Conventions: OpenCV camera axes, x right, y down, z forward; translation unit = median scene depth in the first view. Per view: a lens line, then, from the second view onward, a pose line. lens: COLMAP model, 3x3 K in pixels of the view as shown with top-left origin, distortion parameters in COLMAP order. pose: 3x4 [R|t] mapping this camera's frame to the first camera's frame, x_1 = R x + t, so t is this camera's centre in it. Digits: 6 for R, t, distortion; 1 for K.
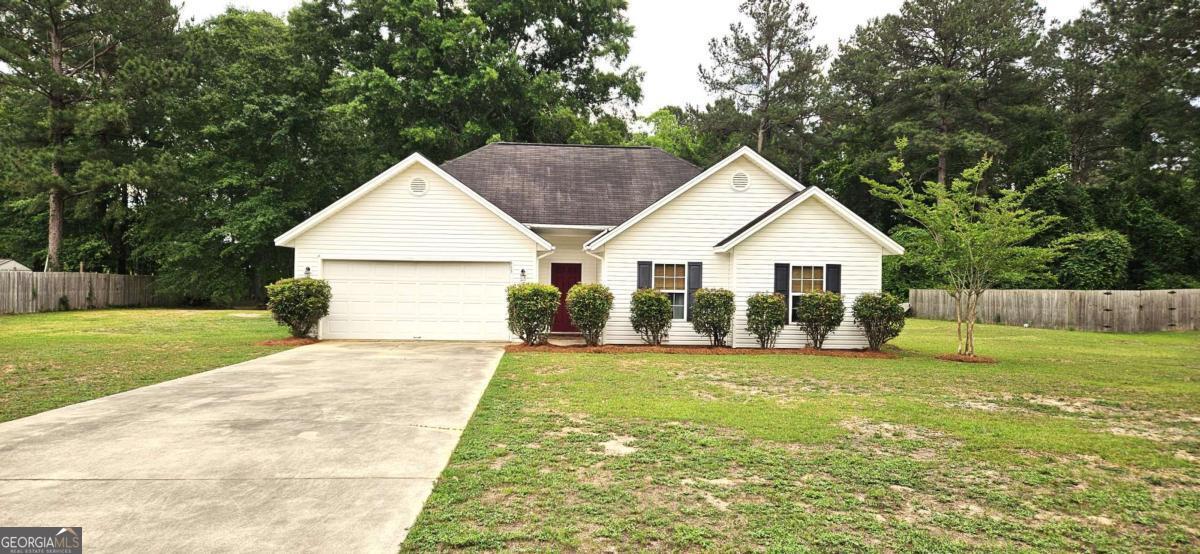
lens RADIAL K [[786.9, 0, 587.1], [0, 786.9, 290.3], [0, 0, 1]] dist [0.033791, -0.001515]
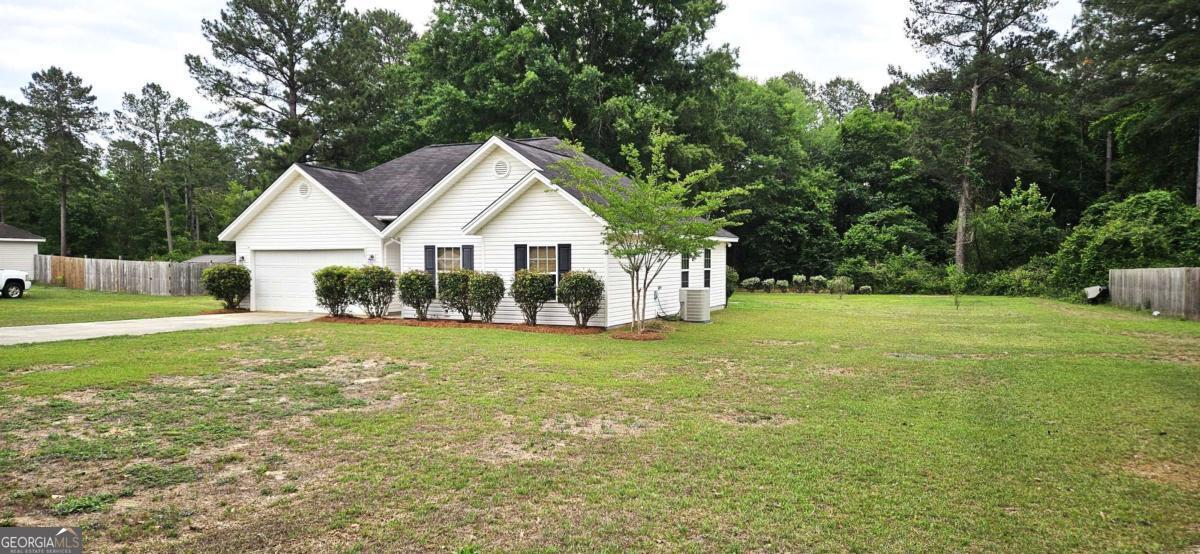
lens RADIAL K [[786.9, 0, 587.1], [0, 786.9, 290.3], [0, 0, 1]] dist [0.033791, -0.001515]
pose [[0.878146, 0.002041, -0.478388, 0.816734], [0.006797, 0.999837, 0.016744, 0.010356], [0.478344, -0.017955, 0.877989, 0.106948]]
